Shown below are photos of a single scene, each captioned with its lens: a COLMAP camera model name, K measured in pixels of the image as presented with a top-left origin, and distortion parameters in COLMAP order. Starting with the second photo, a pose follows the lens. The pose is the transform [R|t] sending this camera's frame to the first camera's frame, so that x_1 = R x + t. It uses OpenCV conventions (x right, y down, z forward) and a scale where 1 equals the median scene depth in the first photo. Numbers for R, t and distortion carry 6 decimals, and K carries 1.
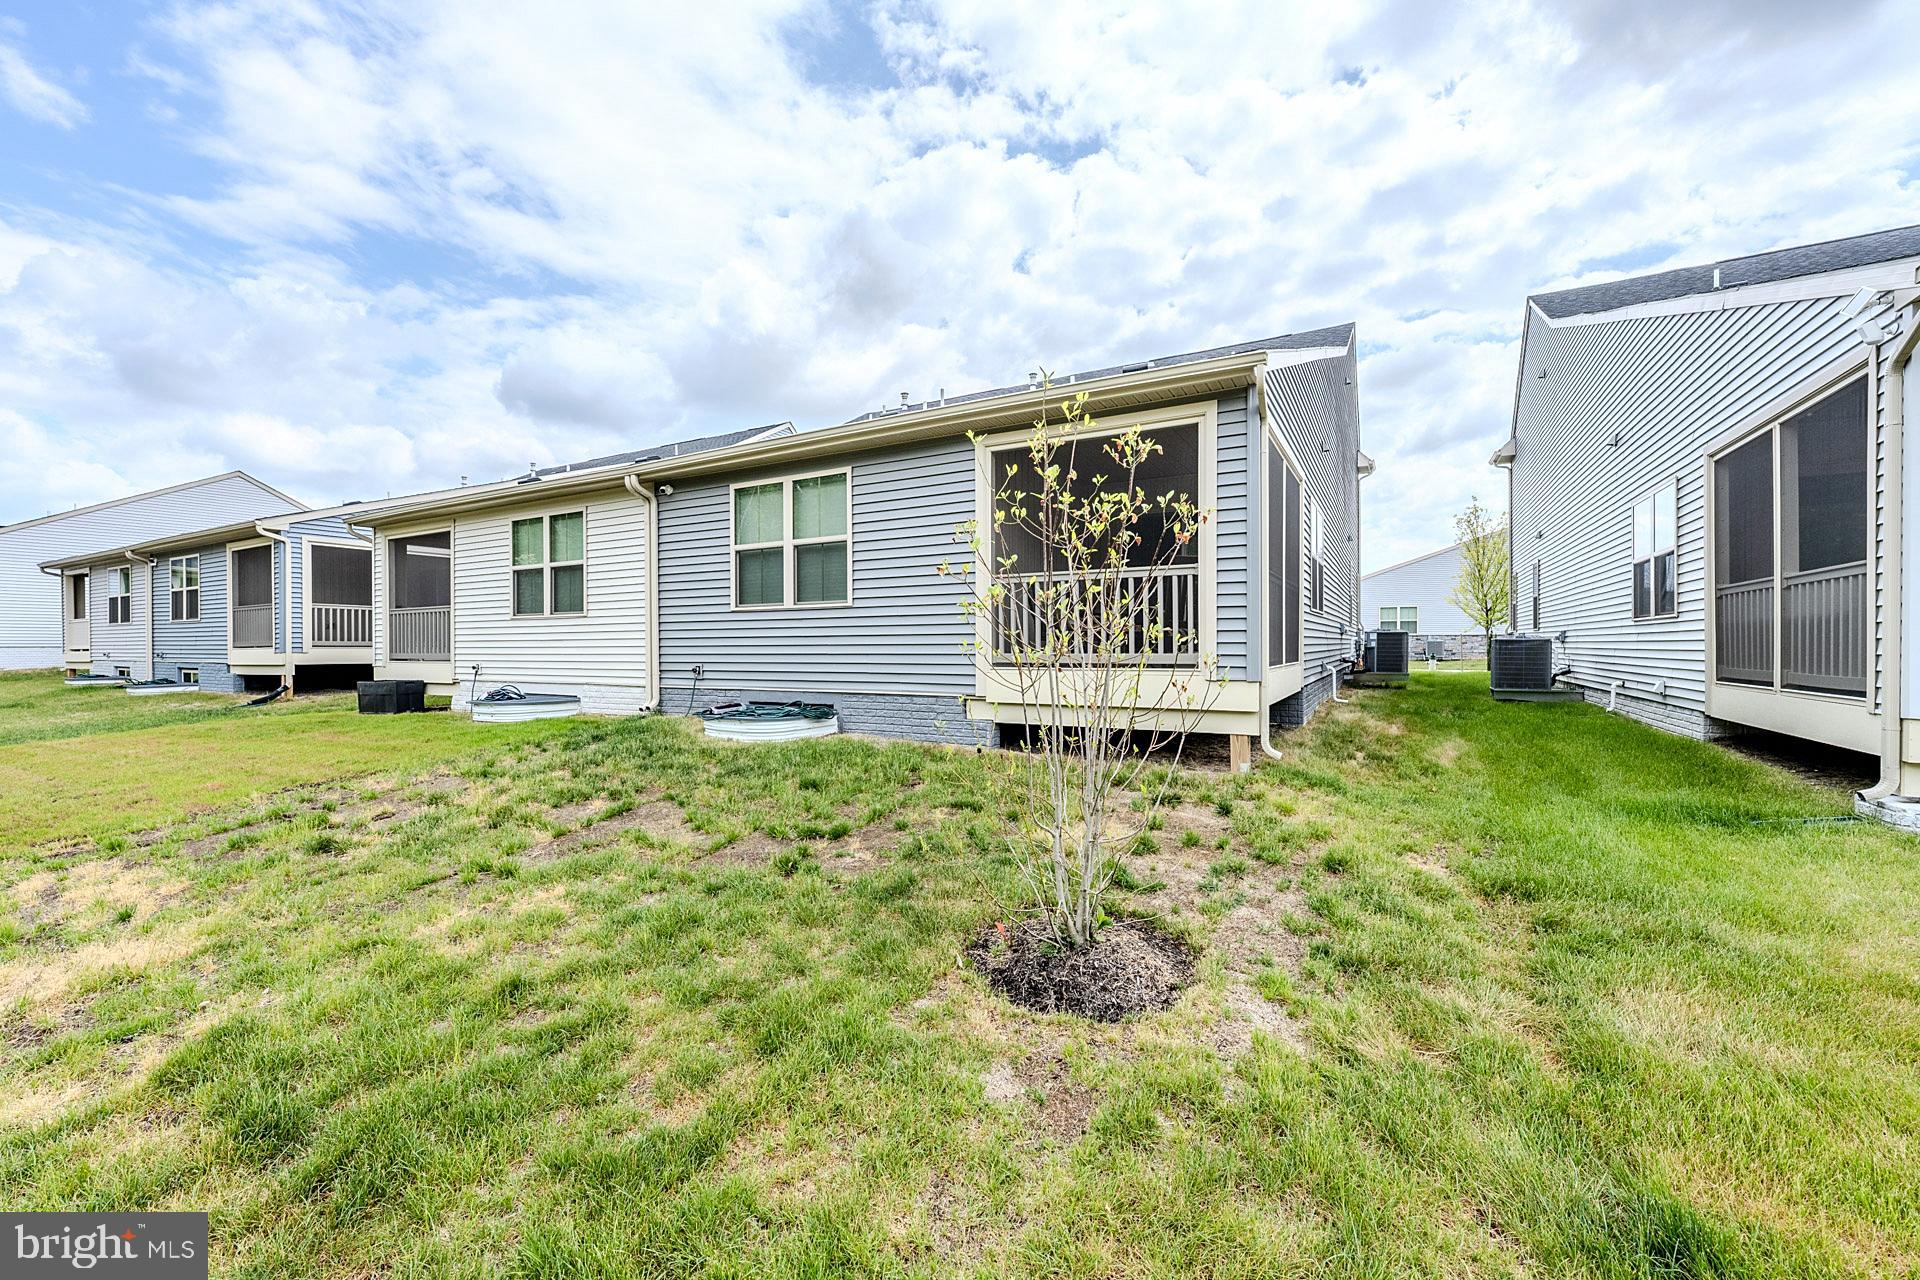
lens RADIAL K [[780.7, 0, 955.7], [0, 780.7, 649.5], [0, 0, 1]] dist [-0.002005, 0.000961]
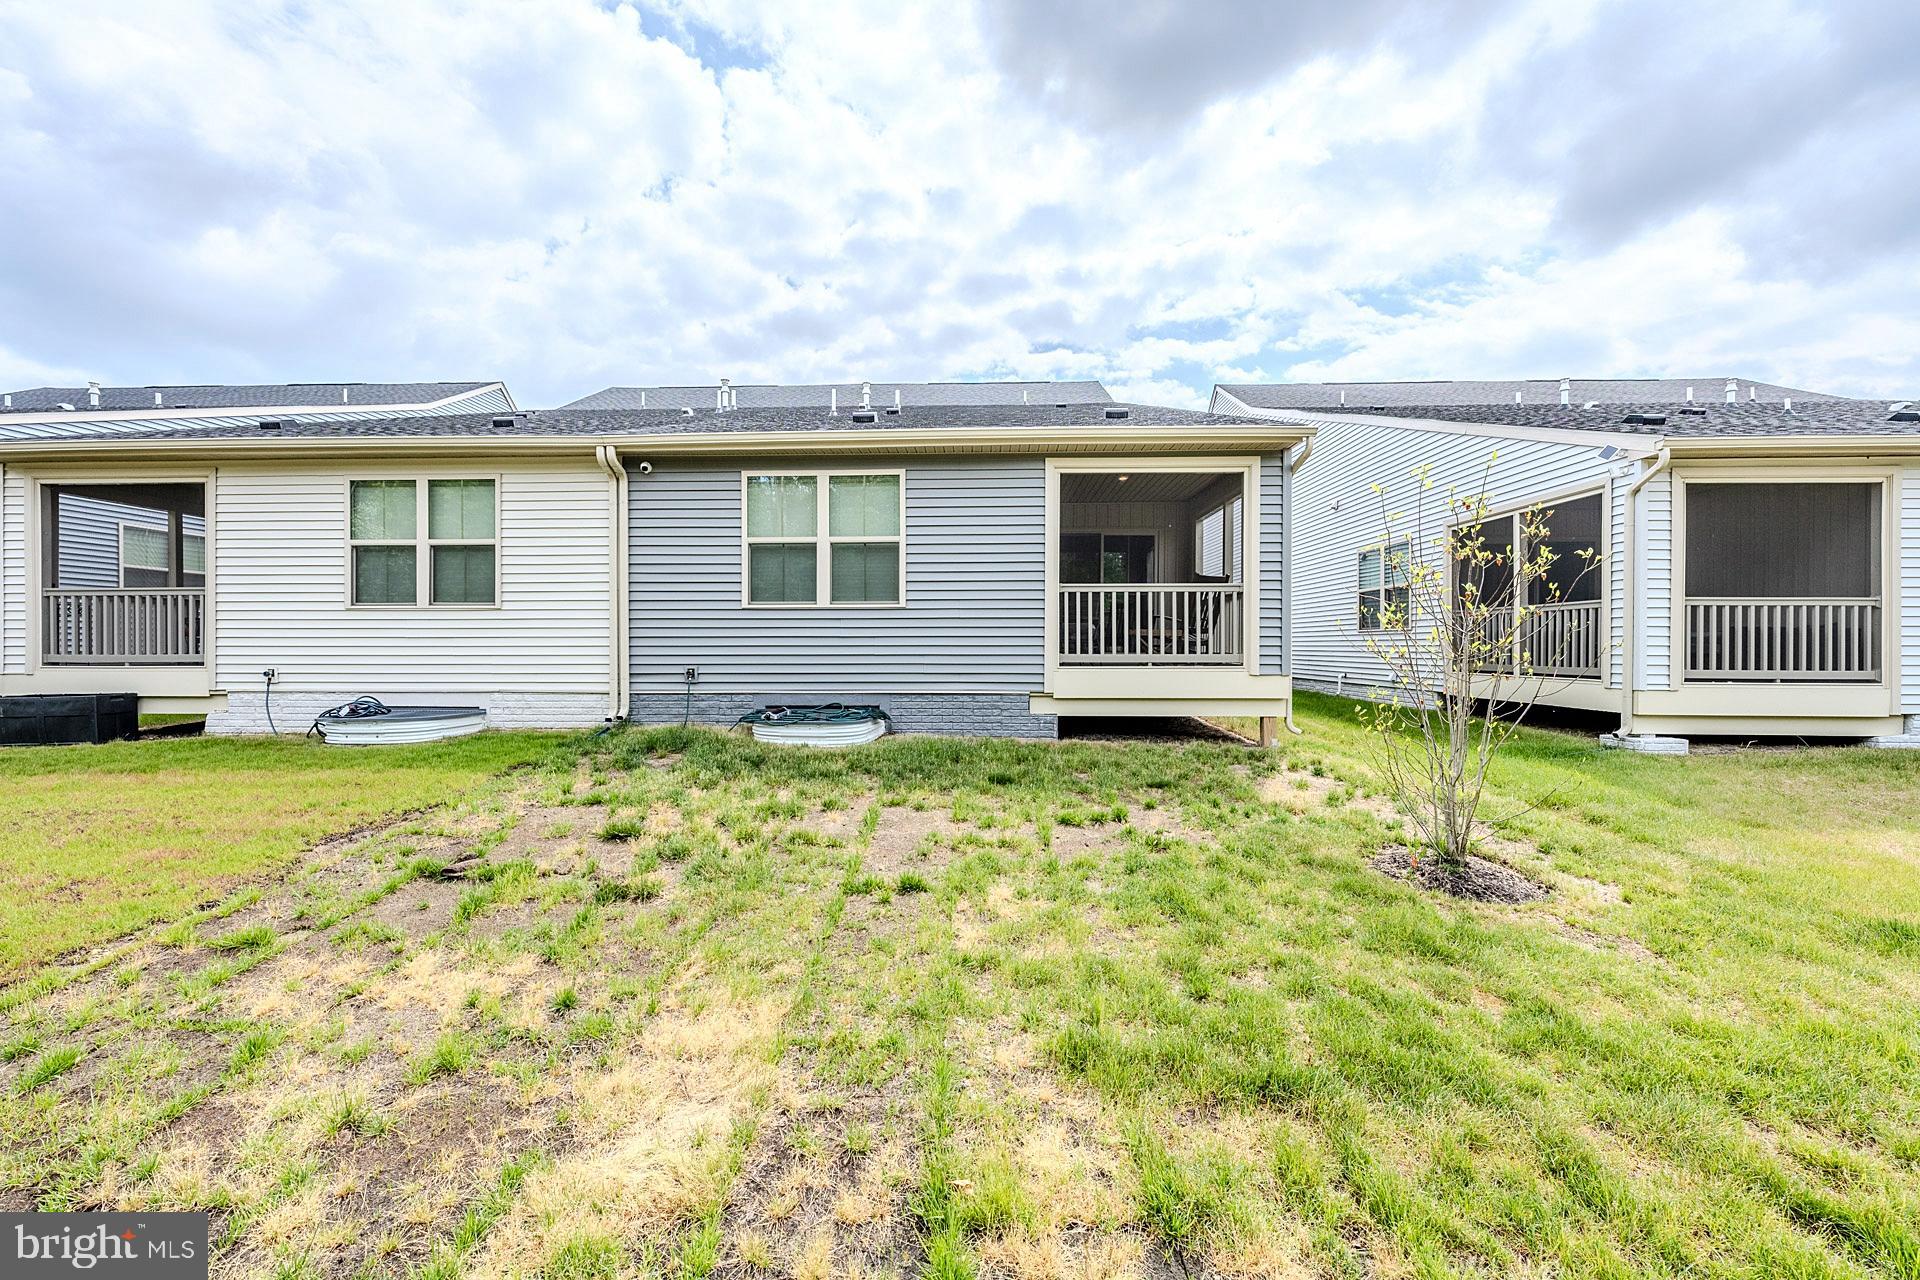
lens RADIAL K [[780.7, 0, 953.6], [0, 780.7, 643.1], [0, 0, 1]] dist [-0.002005, 0.000961]
pose [[0.887353, 0.006535, 0.461044, -0.515301], [-0.002263, 0.999949, -0.009818, 0.000504], [-0.461084, 0.007668, 0.887323, 0.071685]]
